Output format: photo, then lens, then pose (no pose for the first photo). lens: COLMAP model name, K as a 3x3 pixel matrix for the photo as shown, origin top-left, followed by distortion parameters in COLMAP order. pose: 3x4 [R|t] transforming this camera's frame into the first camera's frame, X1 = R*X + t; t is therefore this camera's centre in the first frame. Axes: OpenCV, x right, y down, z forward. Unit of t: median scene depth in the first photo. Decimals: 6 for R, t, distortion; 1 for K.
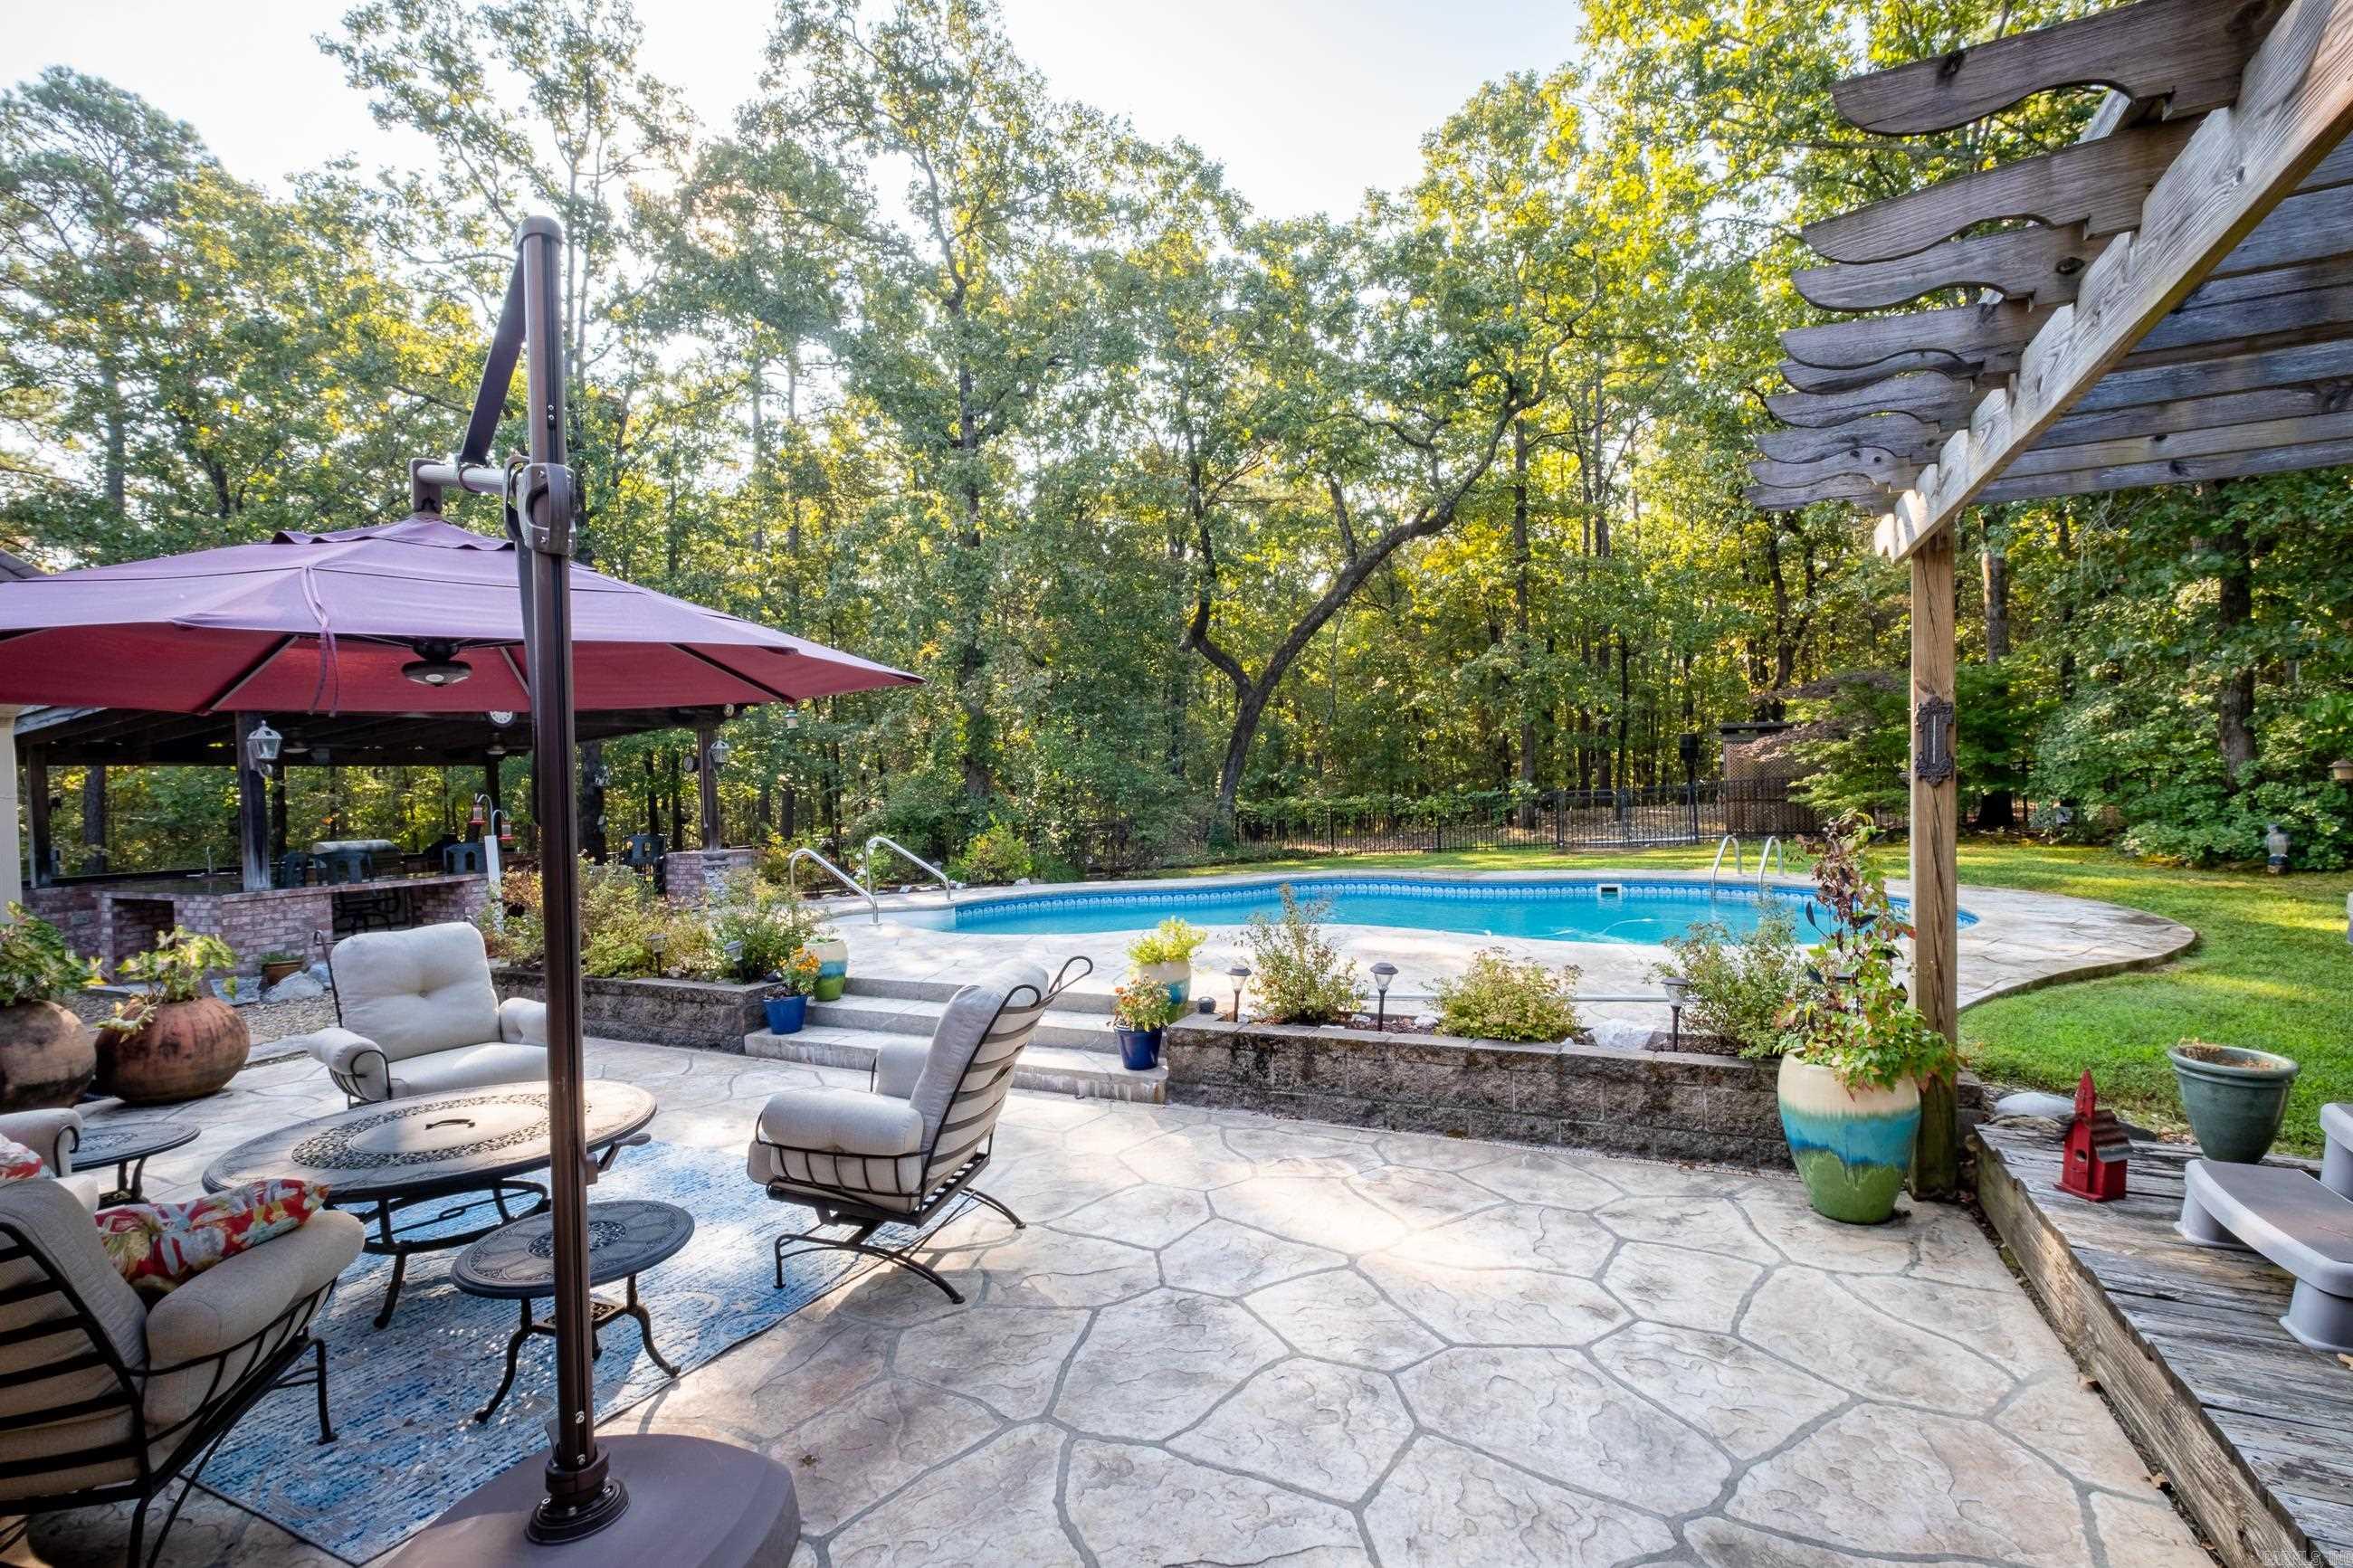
lens RADIAL K [[1072.0, 0, 1169.8], [0, 1072.0, 787.3], [0, 0, 1]] dist [-0.003671, -0.001176]
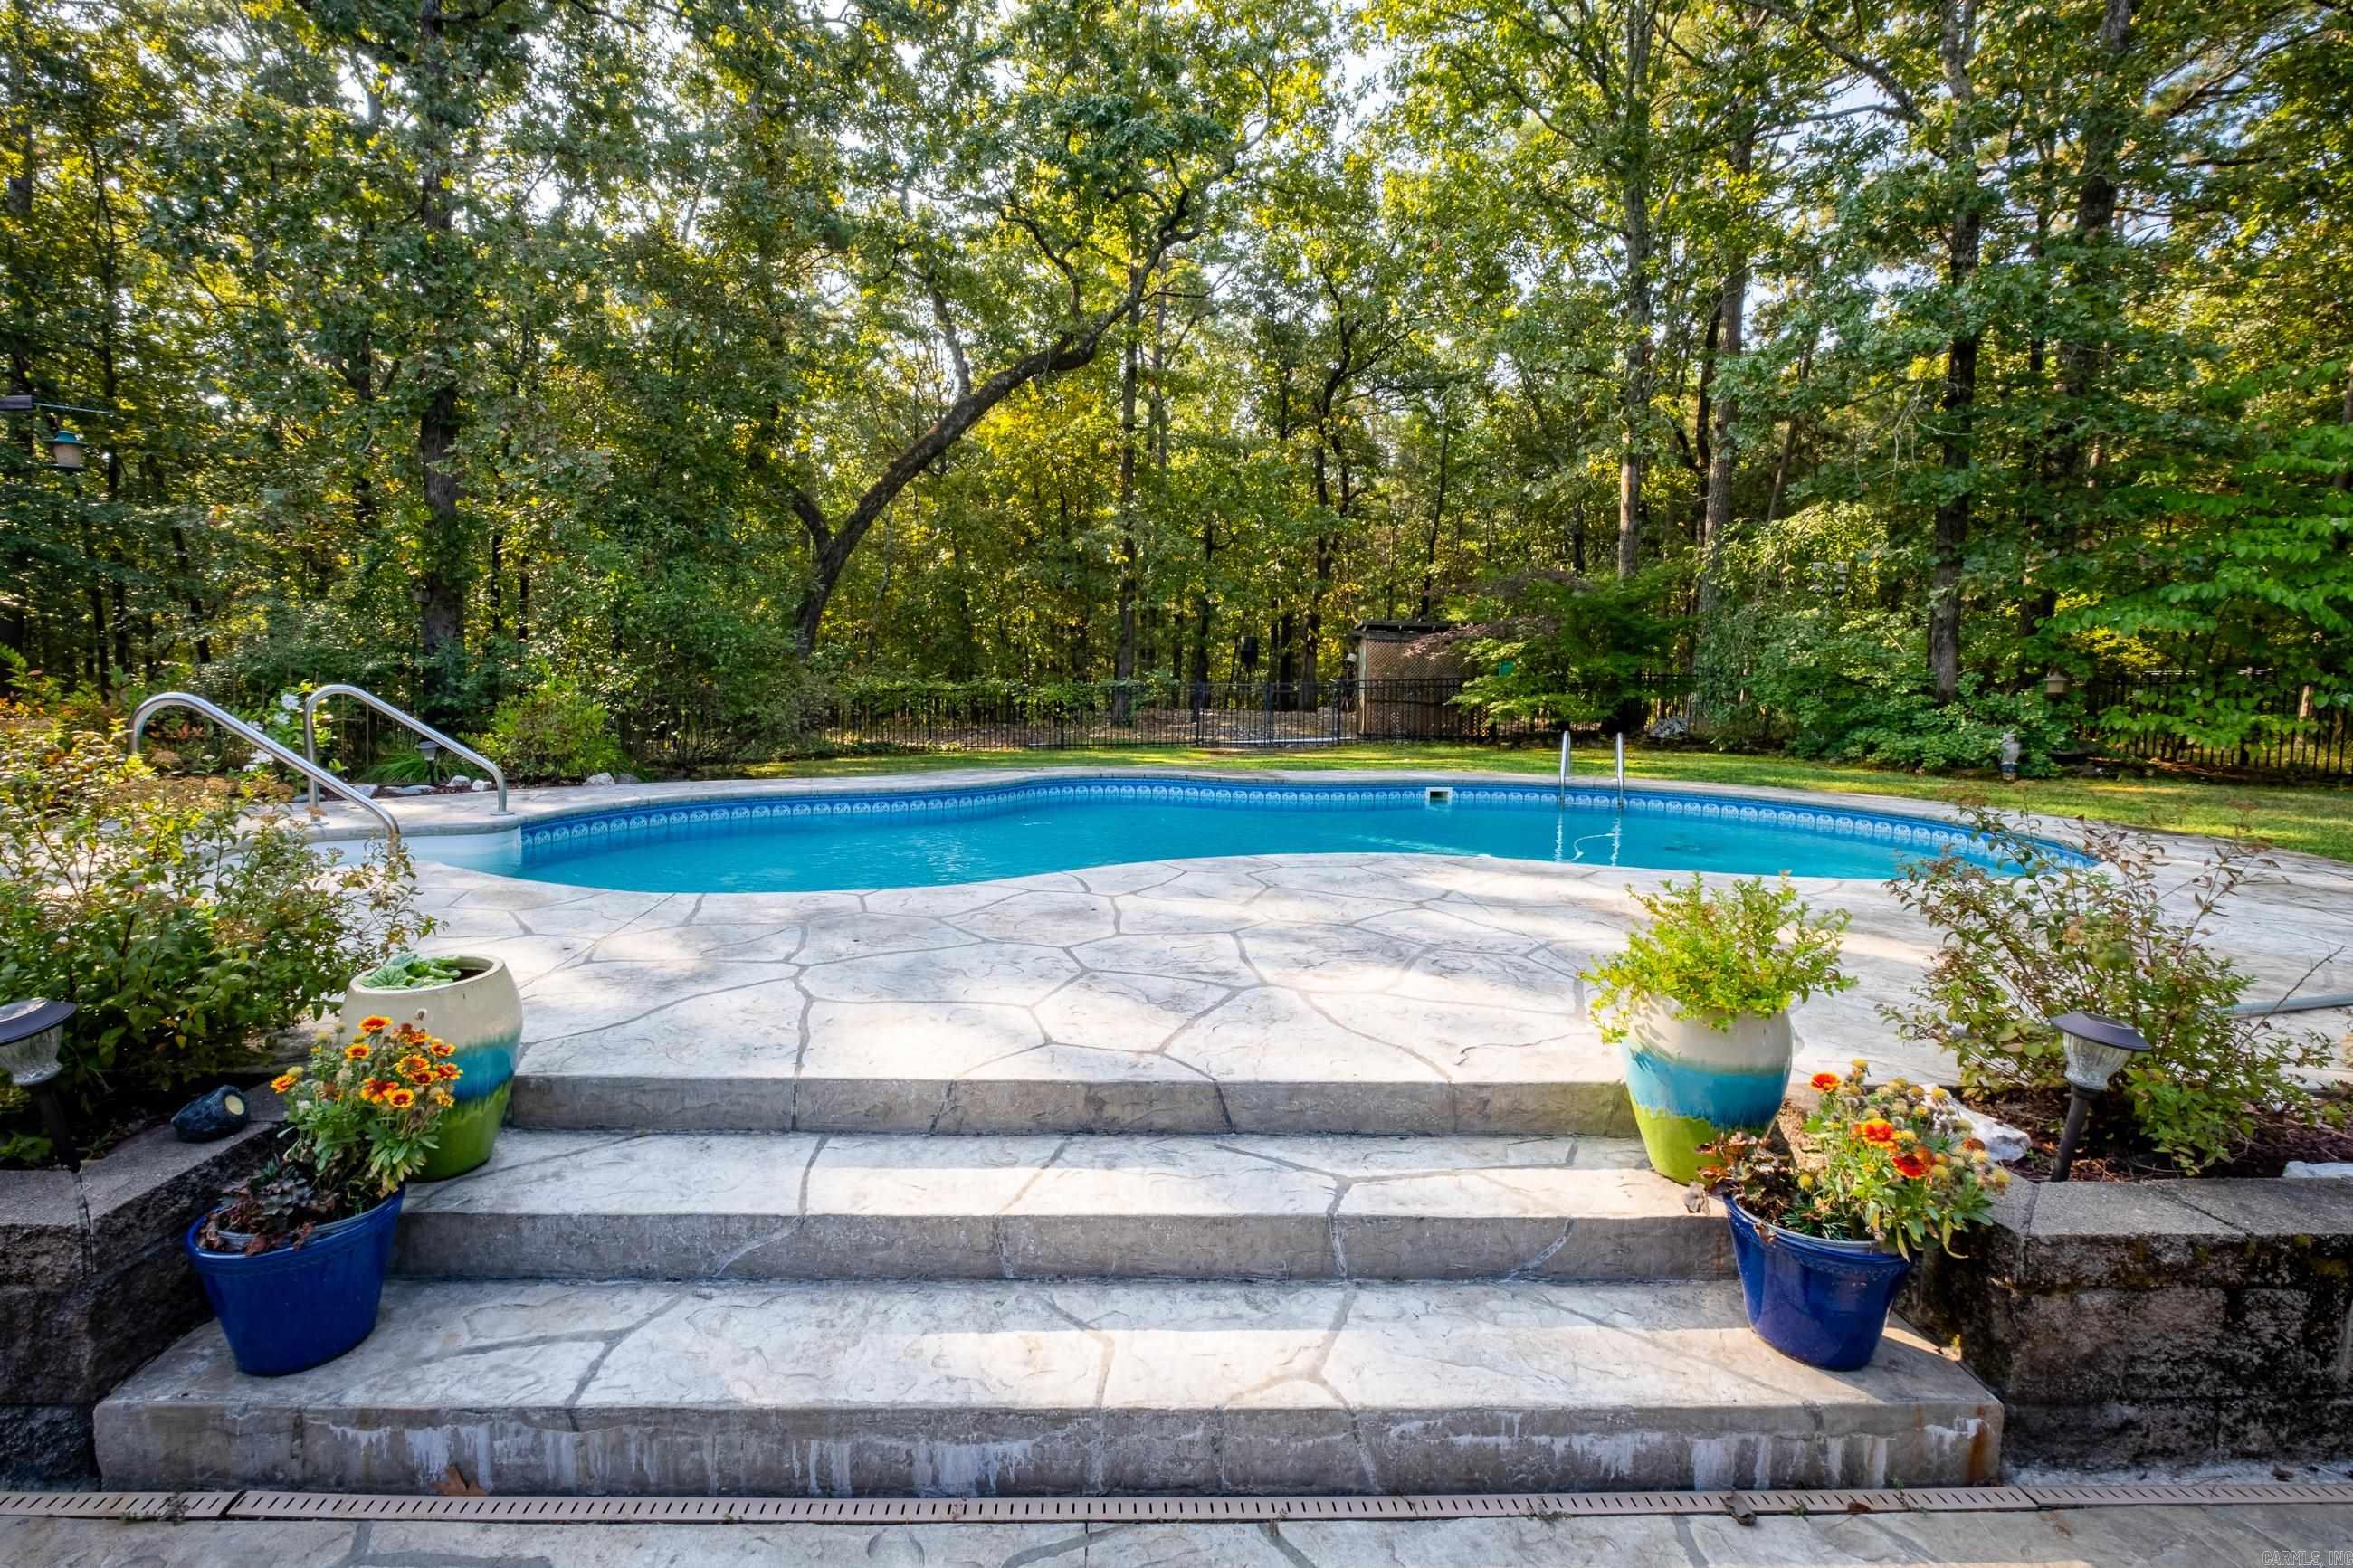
lens RADIAL K [[1072.0, 0, 1130.1], [0, 1072.0, 743.9], [0, 0, 1]] dist [-0.003671, -0.001176]
pose [[0.884169, 0.023069, 0.466597, -0.212519], [-0.046133, 0.998210, 0.038067, 0.045283], [-0.464883, -0.055183, 0.883651, 0.478922]]
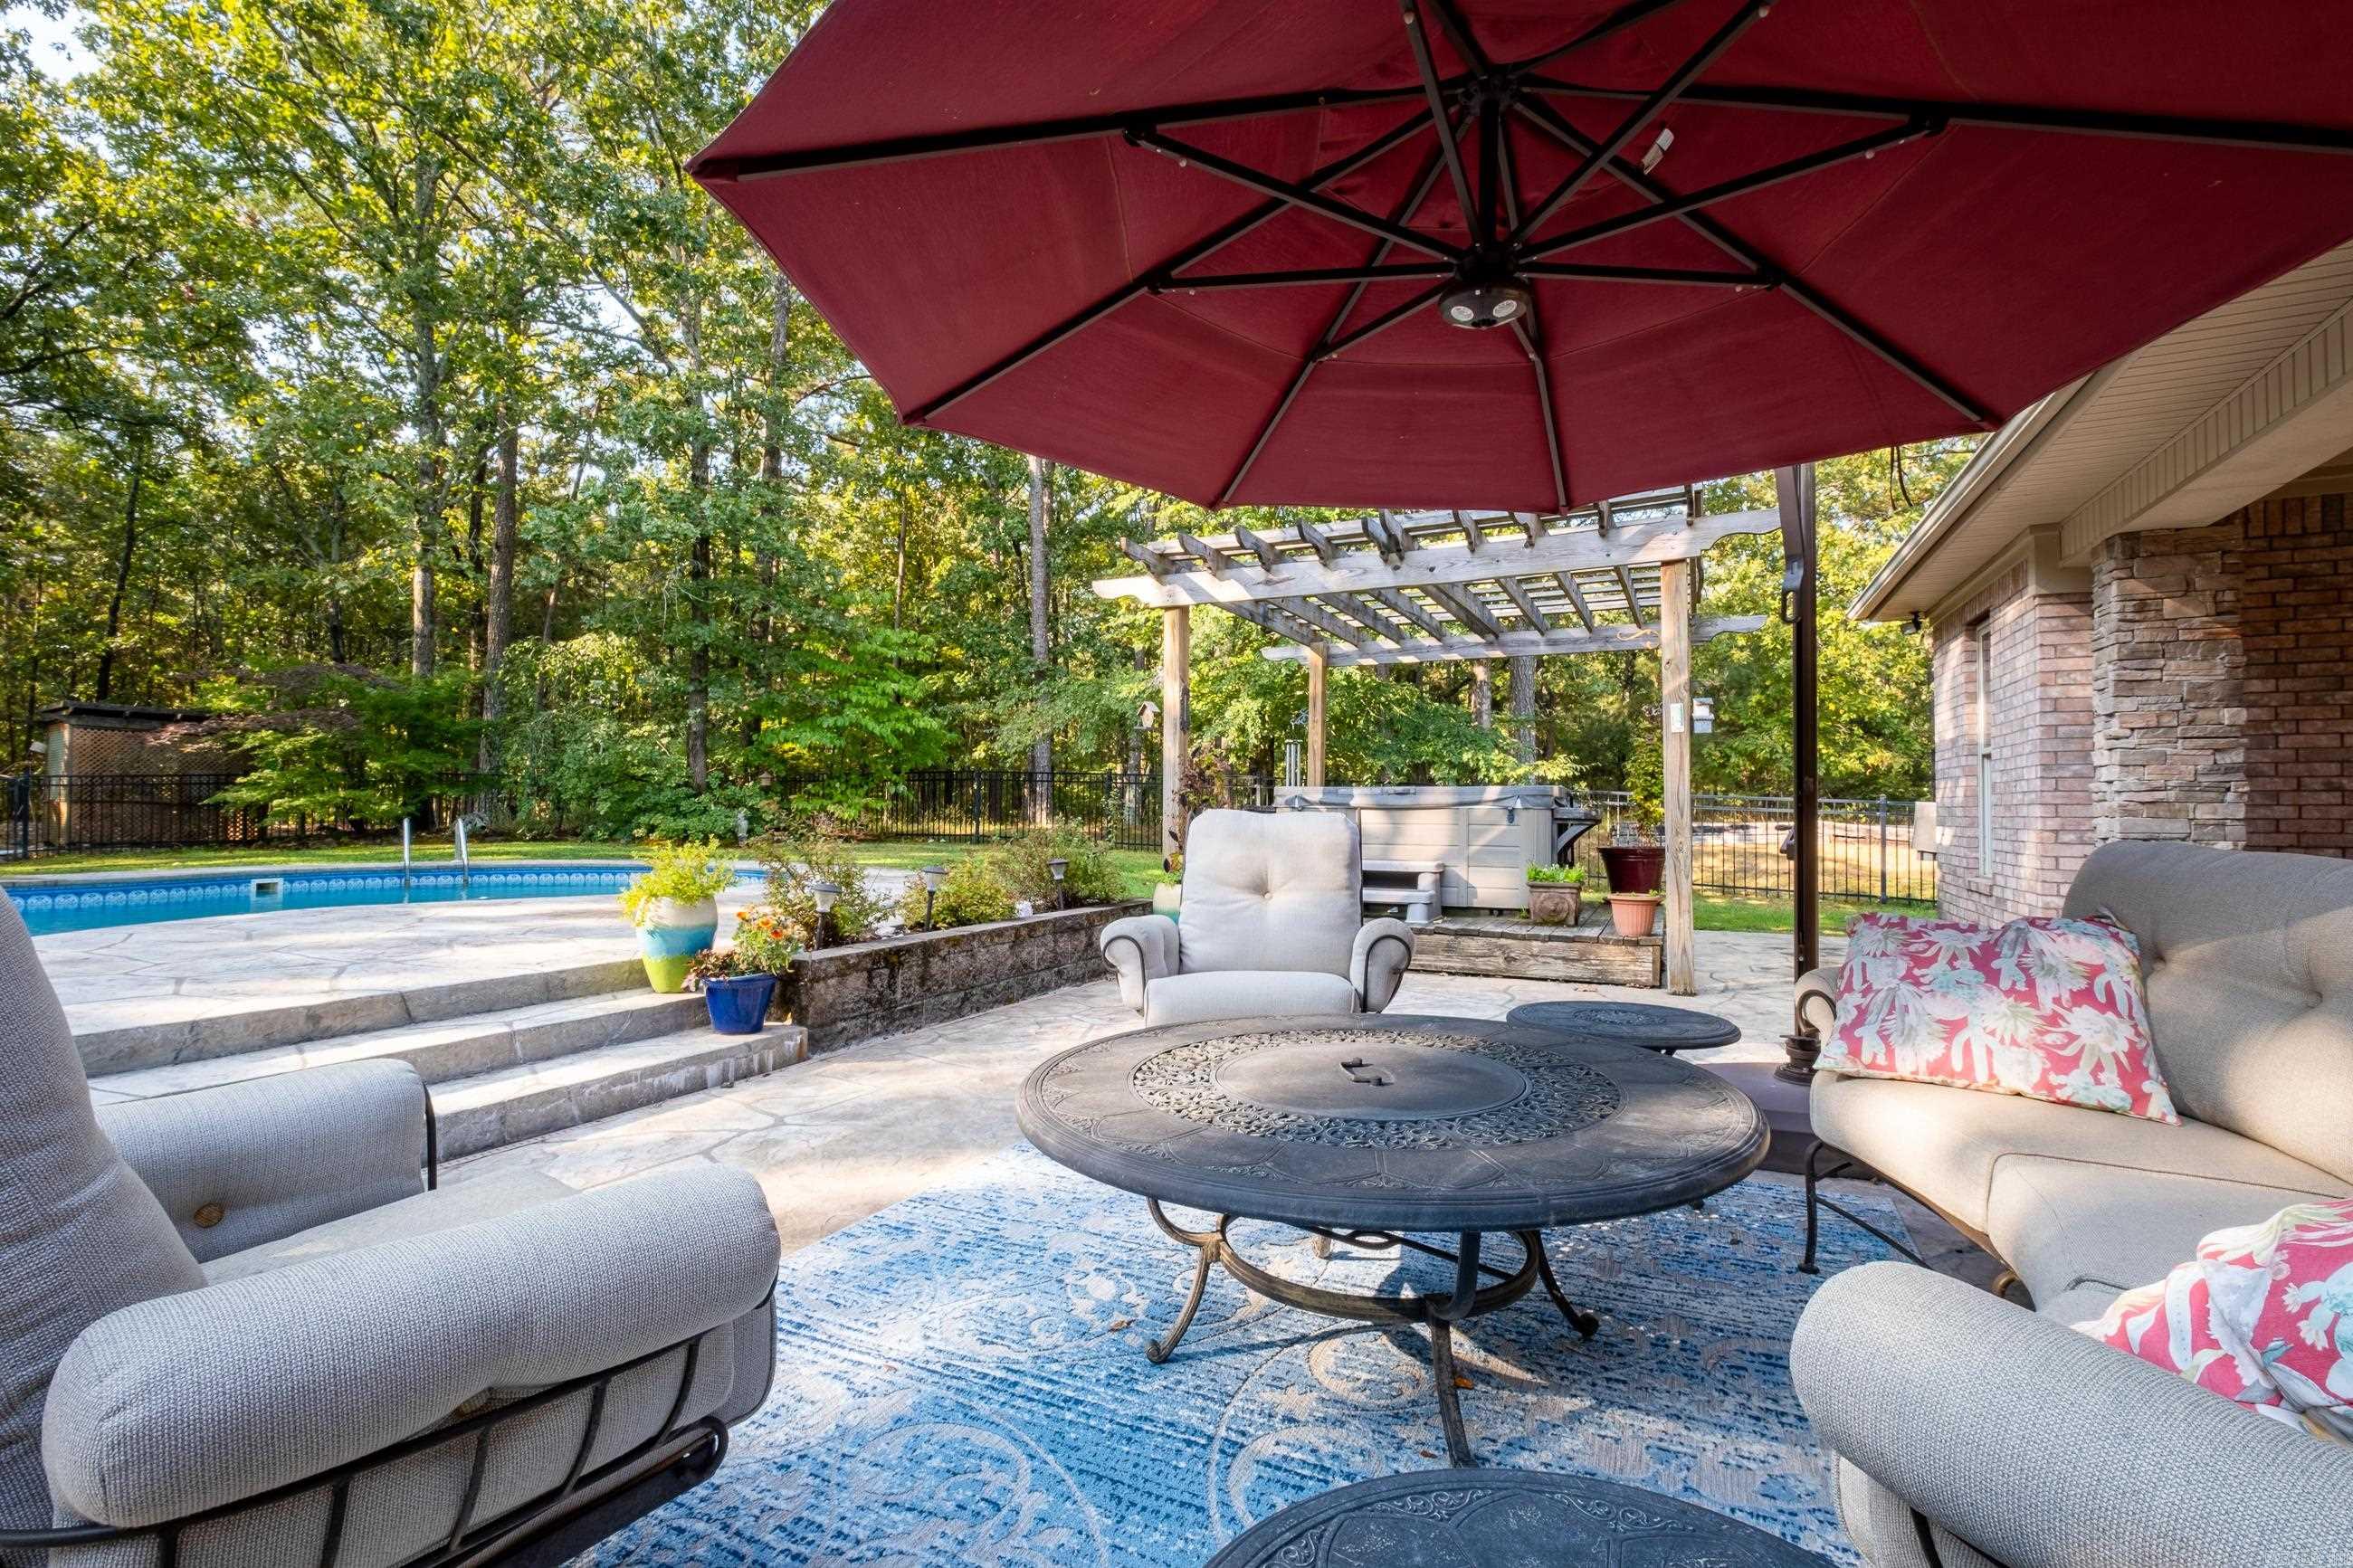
lens RADIAL K [[1072.0, 0, 1158.1], [0, 1072.0, 819.2], [0, 0, 1]] dist [-0.003671, -0.001176]
pose [[0.008378, 0.023796, 0.999682, -0.450362], [-0.004317, 0.999708, -0.023761, 0.075461], [-0.999956, -0.004116, 0.008478, 0.410818]]
